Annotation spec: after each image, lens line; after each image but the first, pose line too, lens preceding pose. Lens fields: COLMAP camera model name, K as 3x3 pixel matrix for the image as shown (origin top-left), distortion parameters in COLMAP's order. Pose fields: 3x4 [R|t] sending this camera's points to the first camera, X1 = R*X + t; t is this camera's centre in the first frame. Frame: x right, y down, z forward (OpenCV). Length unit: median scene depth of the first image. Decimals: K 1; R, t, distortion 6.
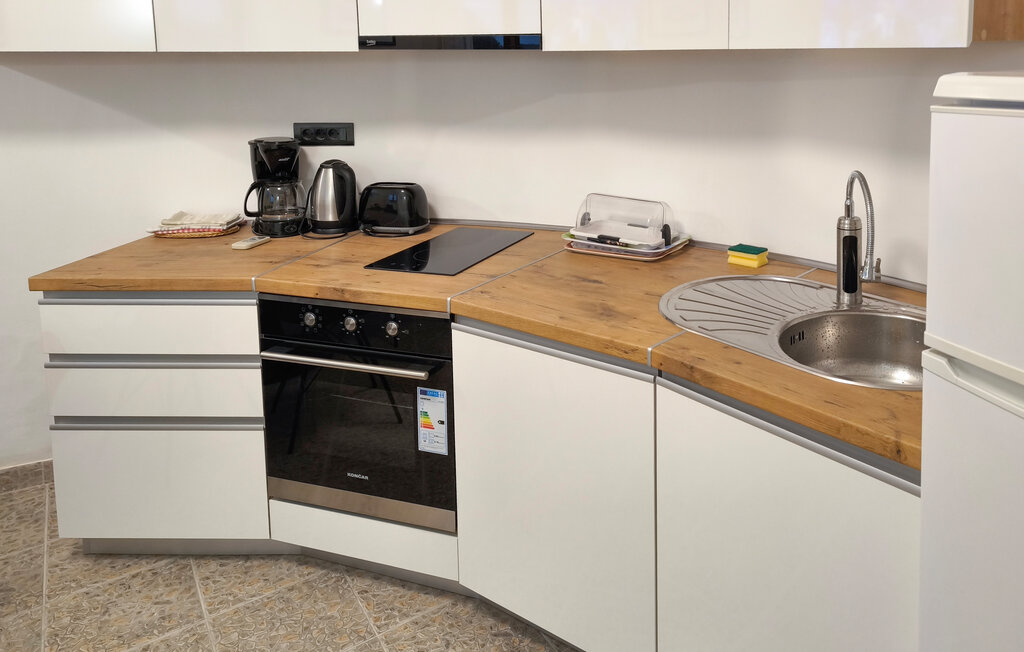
lens RADIAL K [[751.0, 0, 652.5], [0, 751.0, 139.6], [0, 0, 1]] dist [0.007835, 0.001220]
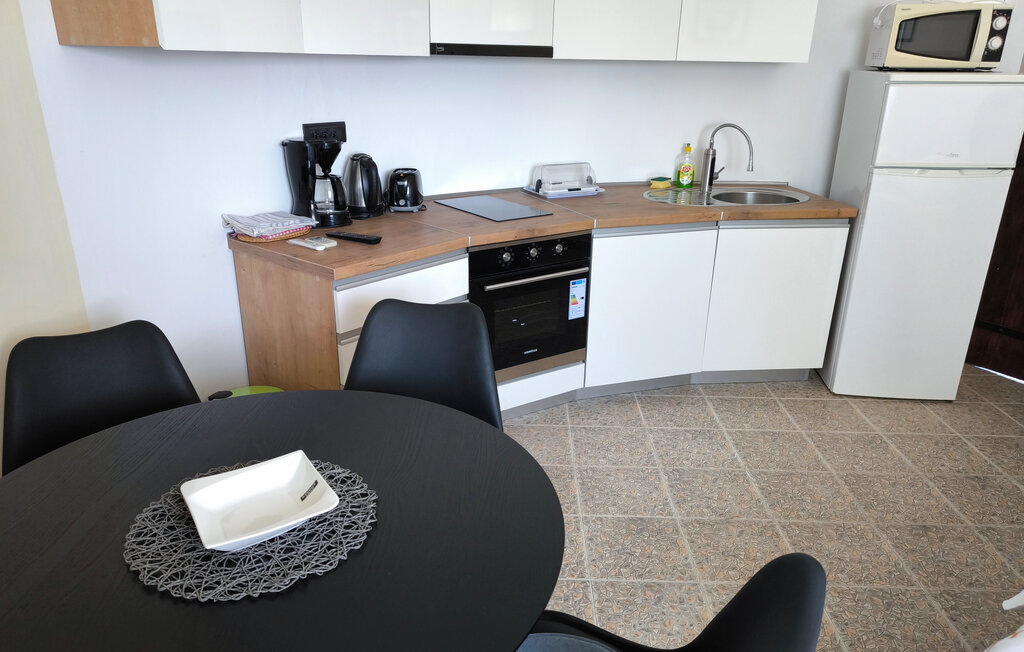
lens RADIAL K [[747.6, 0, 504.9], [0, 747.6, 363.3], [0, 0, 1]] dist [0.050915, -0.054146]
pose [[0.620024, -0.283425, 0.731602, -1.592995], [0.071438, 0.948992, 0.307099, -0.011333], [-0.781324, -0.138145, 0.608645, 0.093541]]
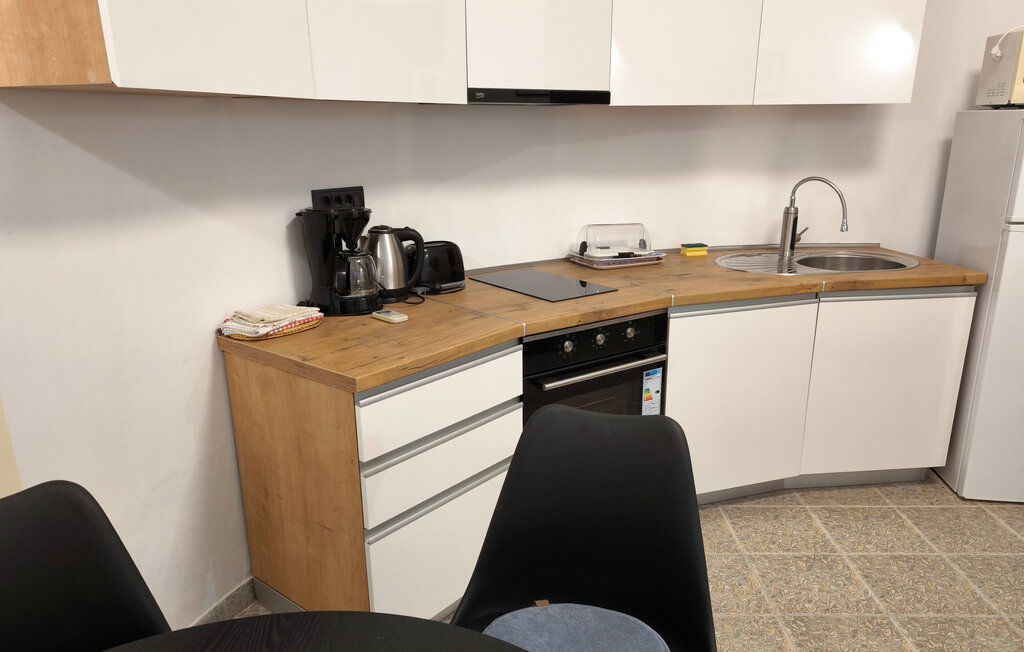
lens RADIAL K [[759.2, 0, 499.6], [0, 759.2, 369.5], [0, 0, 1]] dist [0.010073, 0.008601]
pose [[0.622478, -0.243416, 0.743821, -1.408586], [0.097587, 0.967127, 0.234825, -0.010288], [-0.776529, -0.073586, 0.625770, 0.356343]]
